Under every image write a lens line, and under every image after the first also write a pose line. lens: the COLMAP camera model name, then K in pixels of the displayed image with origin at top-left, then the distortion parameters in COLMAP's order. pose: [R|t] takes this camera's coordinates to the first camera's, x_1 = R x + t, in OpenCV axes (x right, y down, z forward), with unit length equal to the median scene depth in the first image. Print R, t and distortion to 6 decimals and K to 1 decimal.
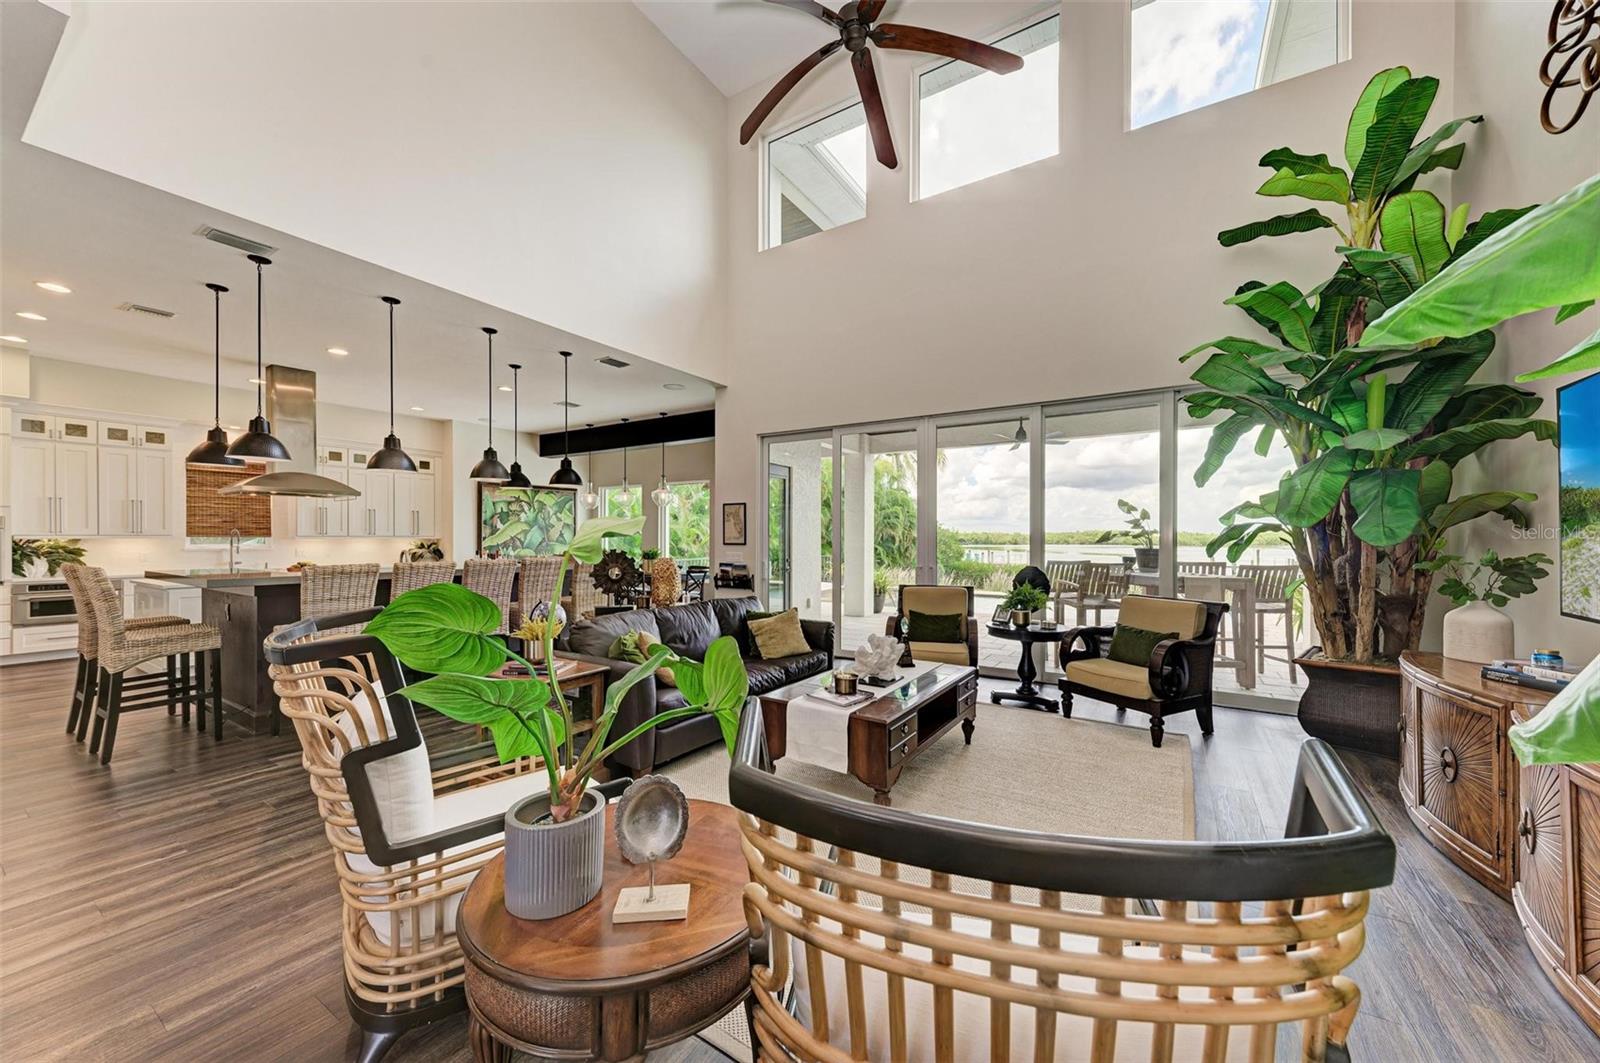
lens RADIAL K [[572.2, 0, 801.0], [0, 572.2, 539.4], [0, 0, 1]] dist [0.014819, -0.003753]
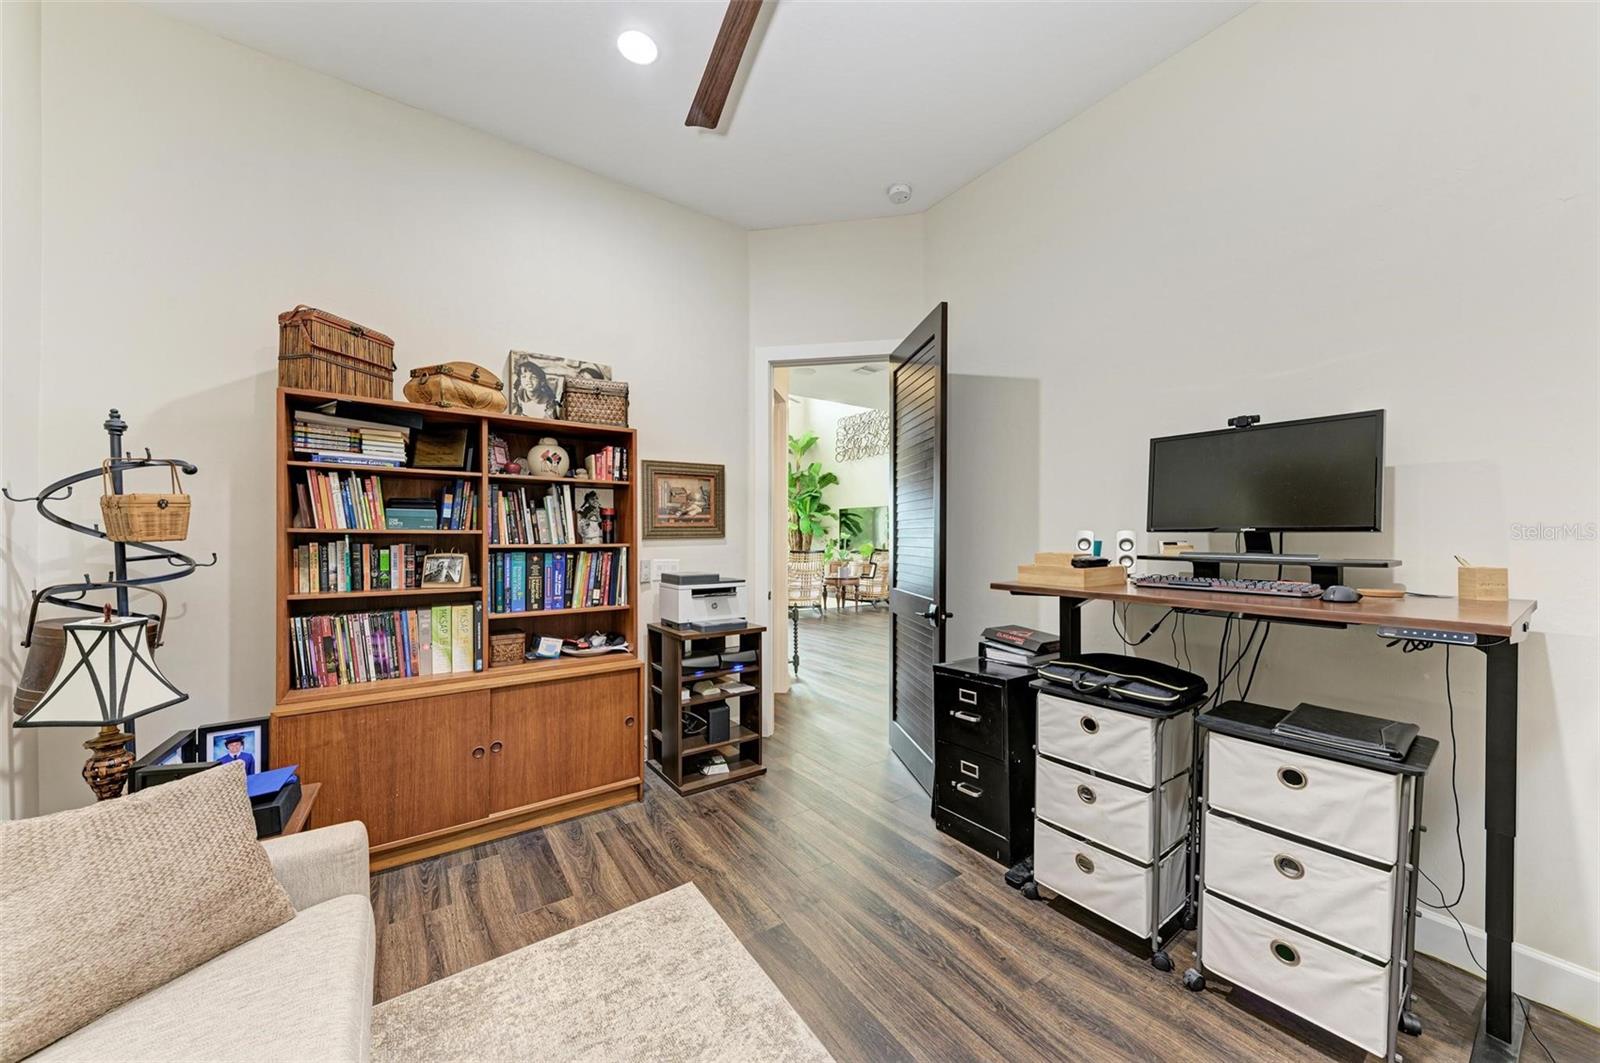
lens RADIAL K [[563.8, 0, 800.7], [0, 563.8, 535.9], [0, 0, 1]] dist [0.028583, -0.010586]
pose [[0.378935, 0.004173, 0.925414, -2.254460], [0.001004, 0.999987, -0.004920, 0.014716], [-0.925423, 0.002793, 0.378926, -0.418215]]
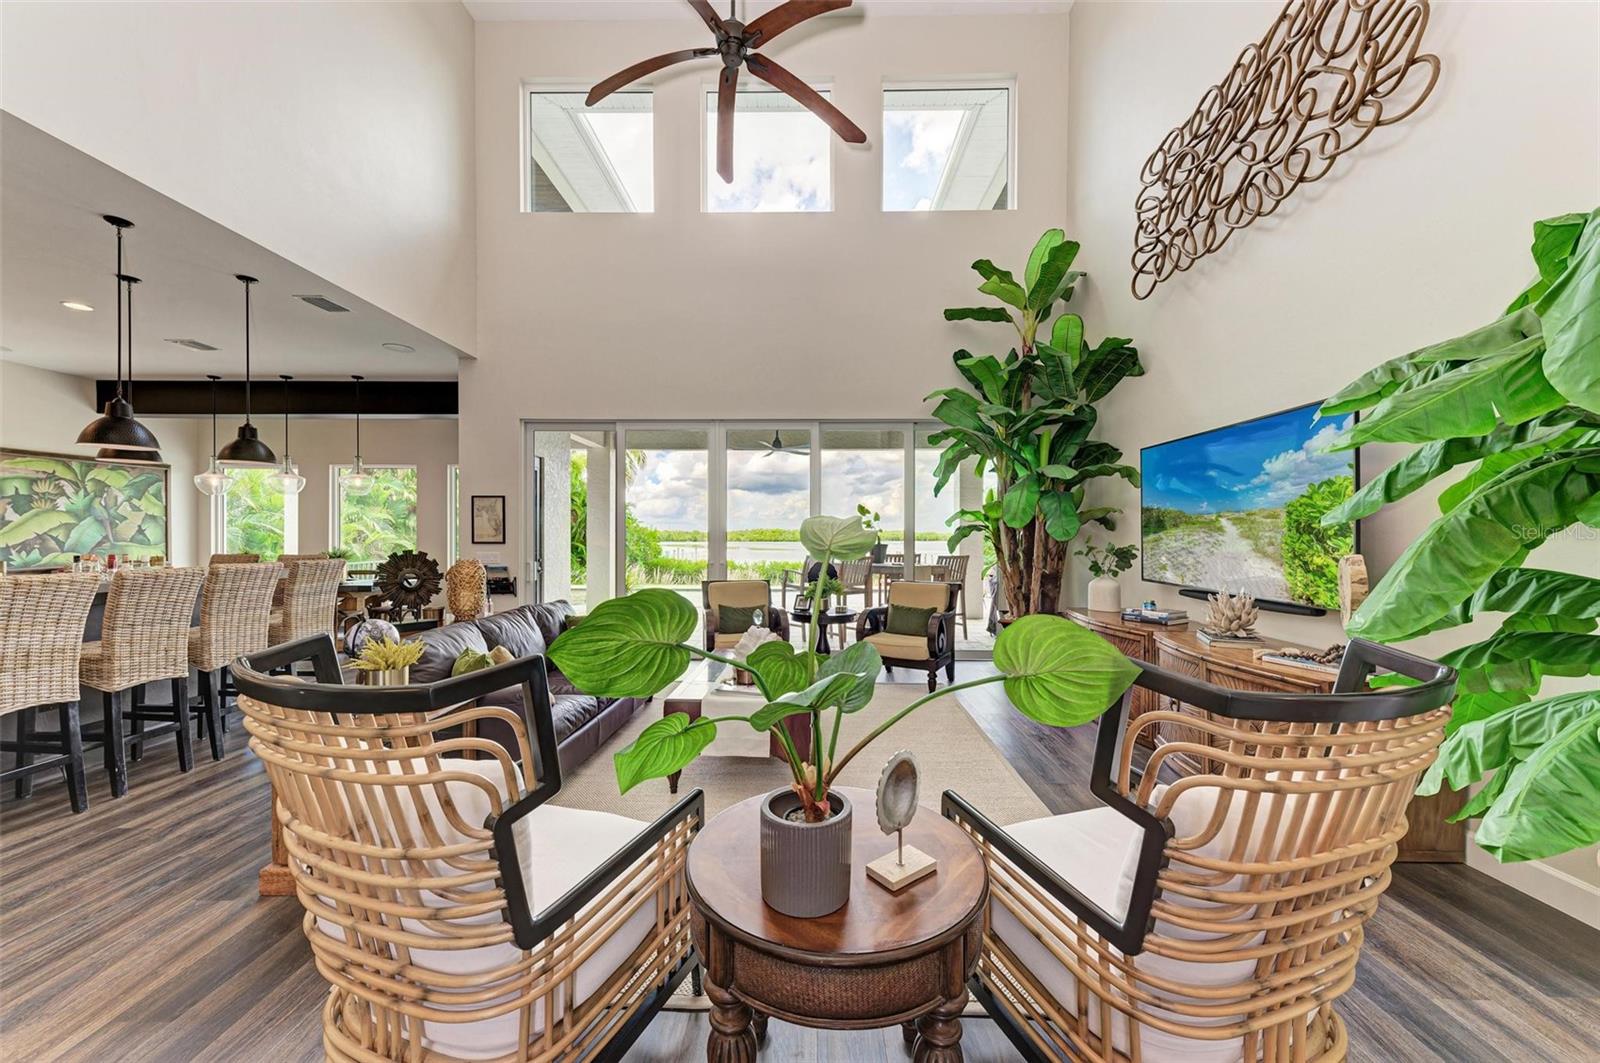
lens RADIAL K [[563.8, 0, 800.7], [0, 563.8, 535.9], [0, 0, 1]] dist [0.028583, -0.010586]
pose [[0.857625, -0.000635, 0.514275, -0.249069], [0.001602, 0.999998, -0.001436, -0.000468], [-0.514273, 0.002056, 0.857624, 0.041136]]
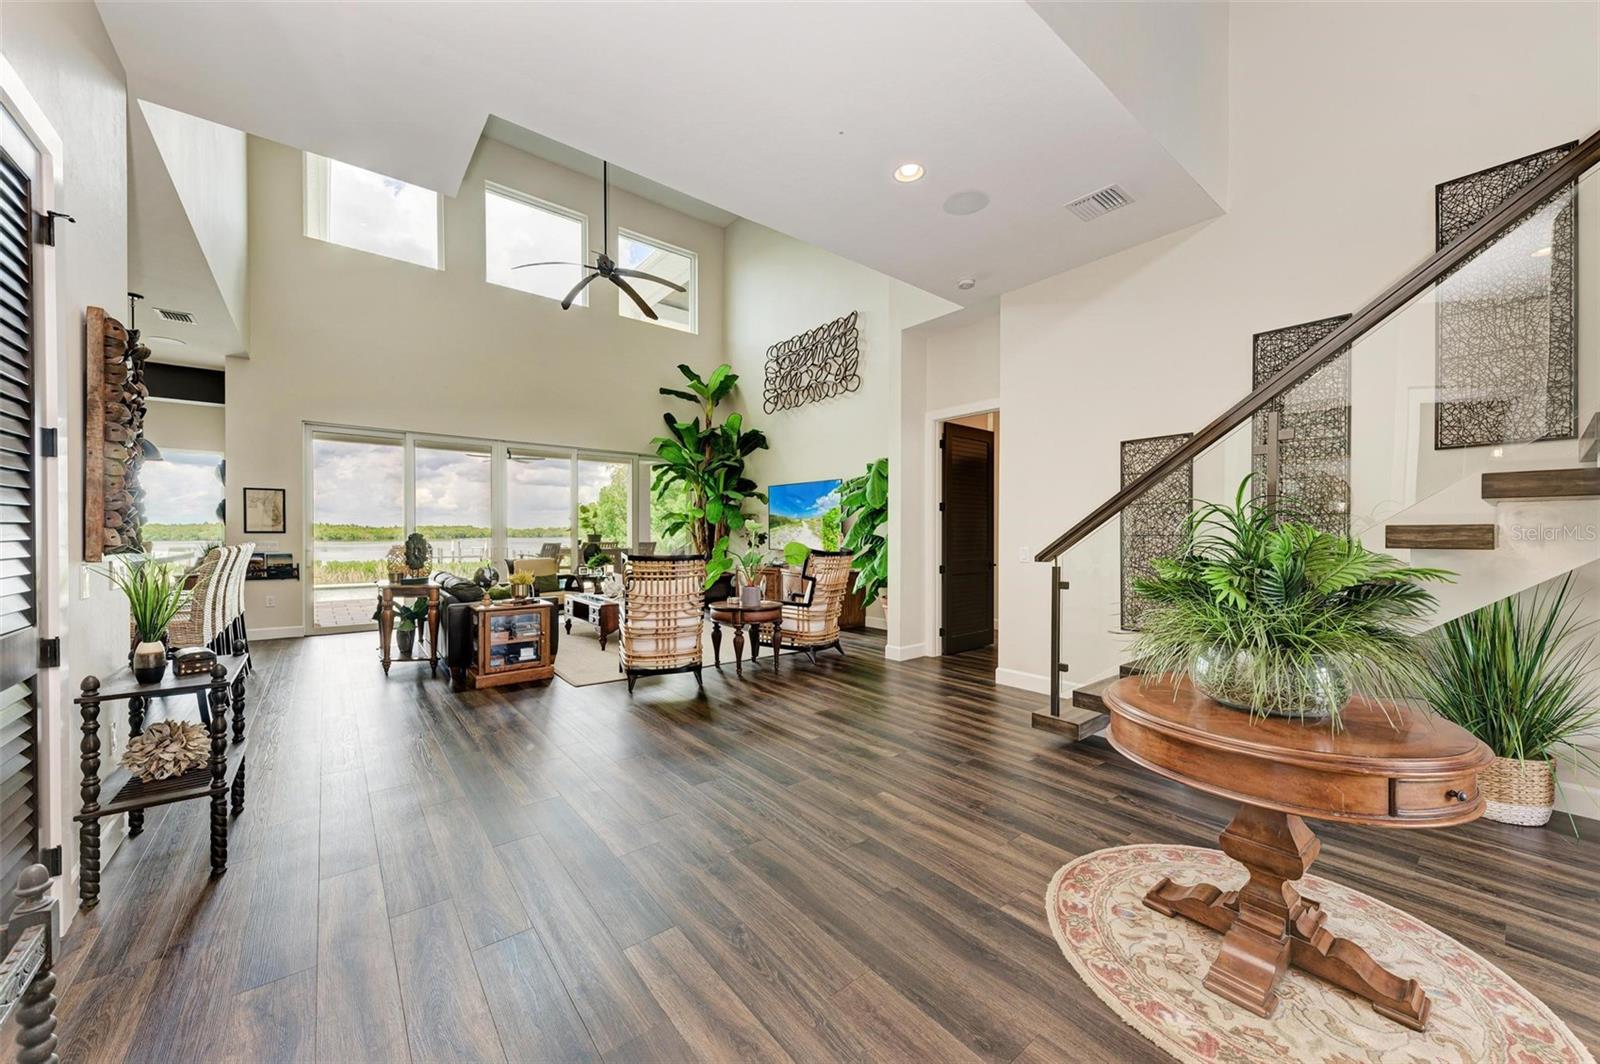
lens RADIAL K [[585.0, 0, 799.7], [0, 585.0, 536.7], [0, 0, 1]] dist [0.009435, -0.000282]
pose [[0.327256, -0.006823, 0.944911, -1.203038], [0.000476, 0.999975, 0.007056, 0.014782], [-0.944936, -0.001859, 0.327251, -0.216486]]
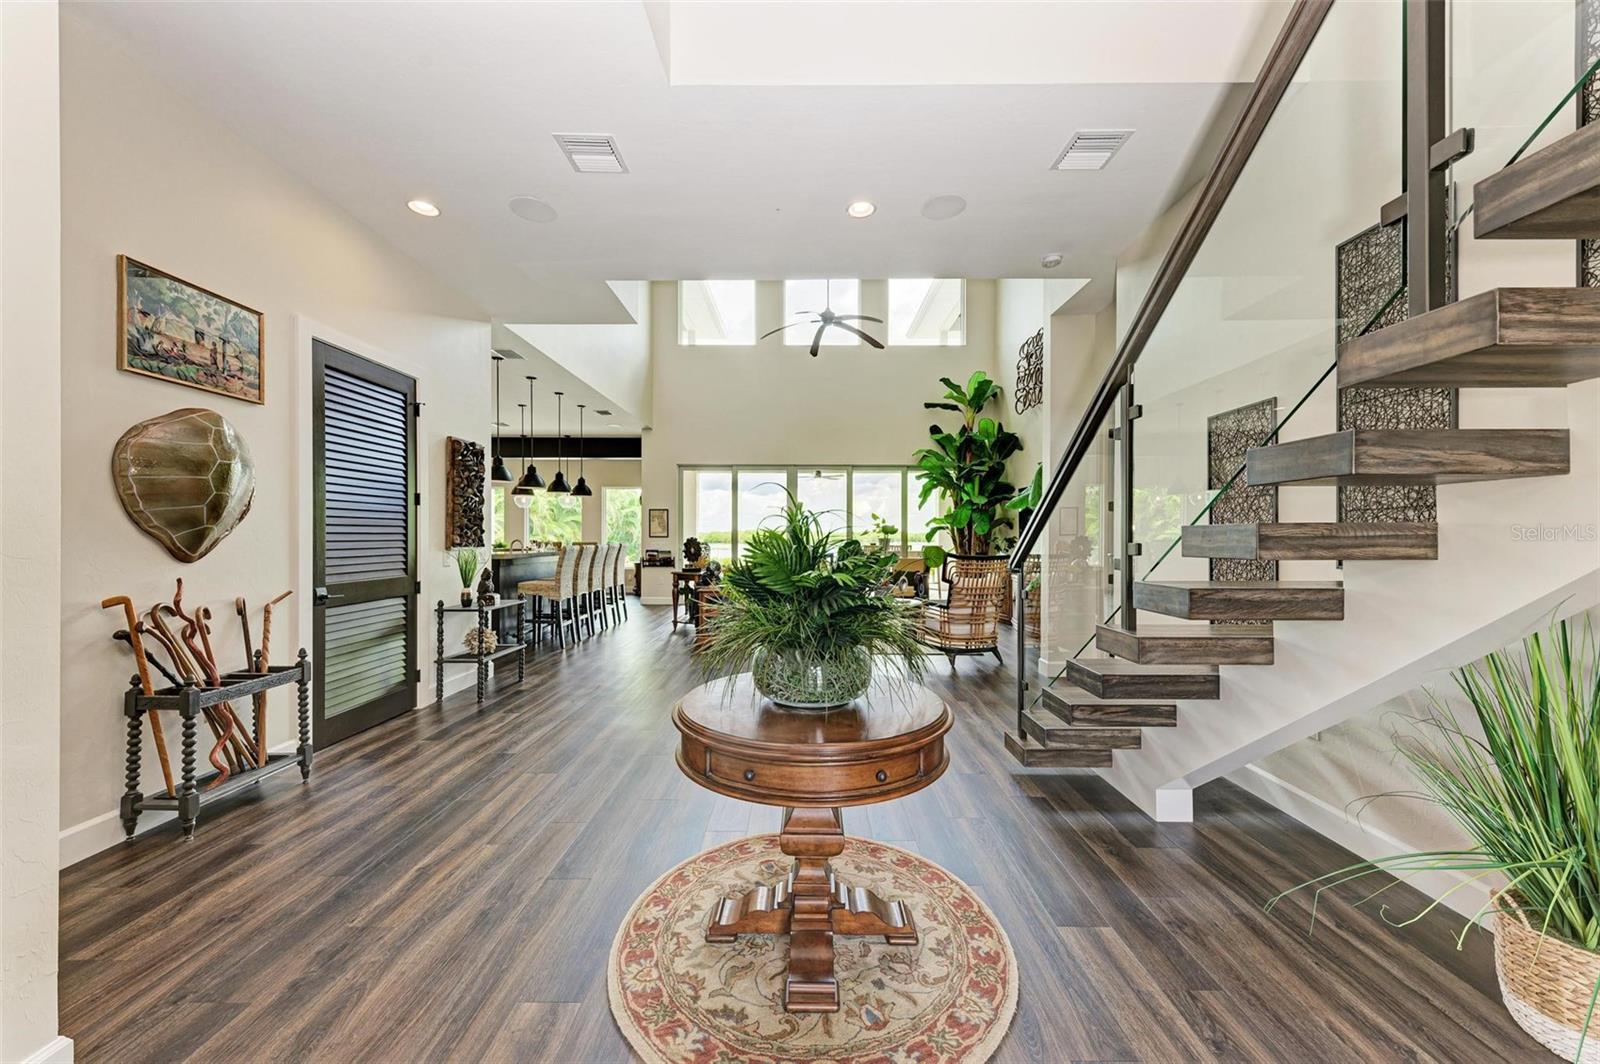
lens RADIAL K [[572.2, 0, 801.0], [0, 572.2, 539.9], [0, 0, 1]] dist [0.014819, -0.003753]
pose [[0.850993, -0.003760, 0.525164, -0.946986], [0.001392, 0.999987, 0.004903, 0.015296], [-0.525175, -0.003442, 0.850987, -0.732574]]
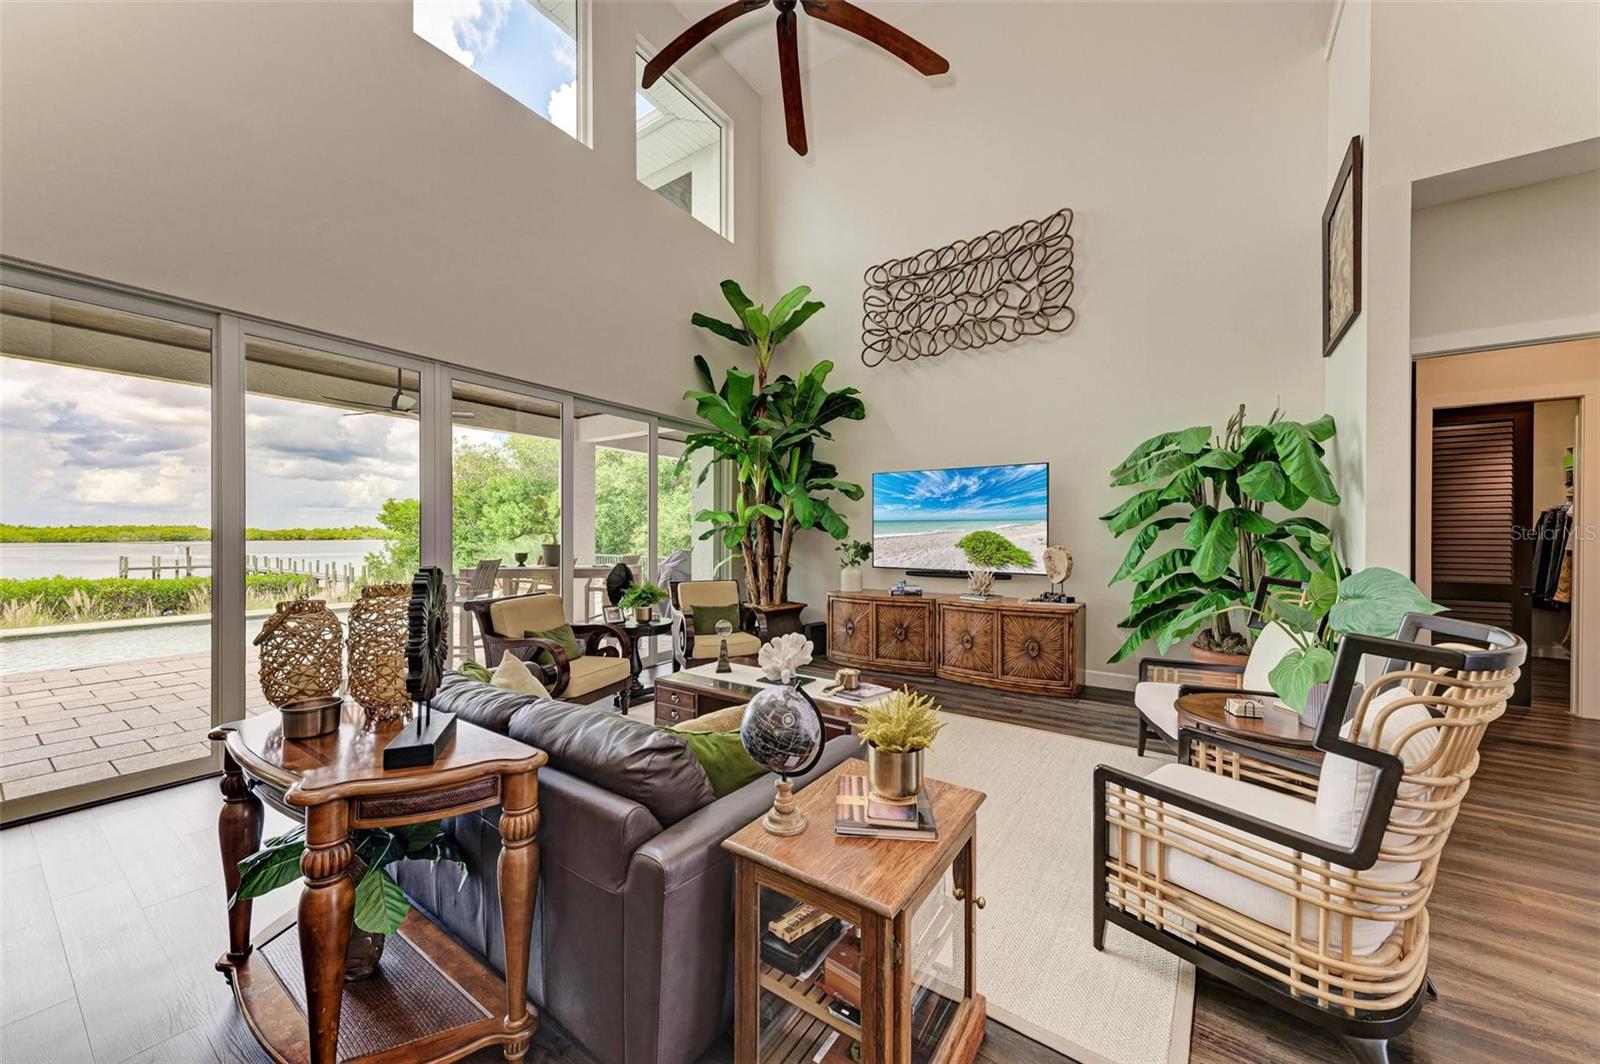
lens RADIAL K [[572.2, 0, 801.0], [0, 572.2, 539.9], [0, 0, 1]] dist [0.014819, -0.003753]
pose [[0.038122, -0.006427, 0.999252, -0.636151], [-0.000884, 0.999979, 0.006466, -0.001300], [-0.999273, -0.001129, 0.038116, 0.707010]]
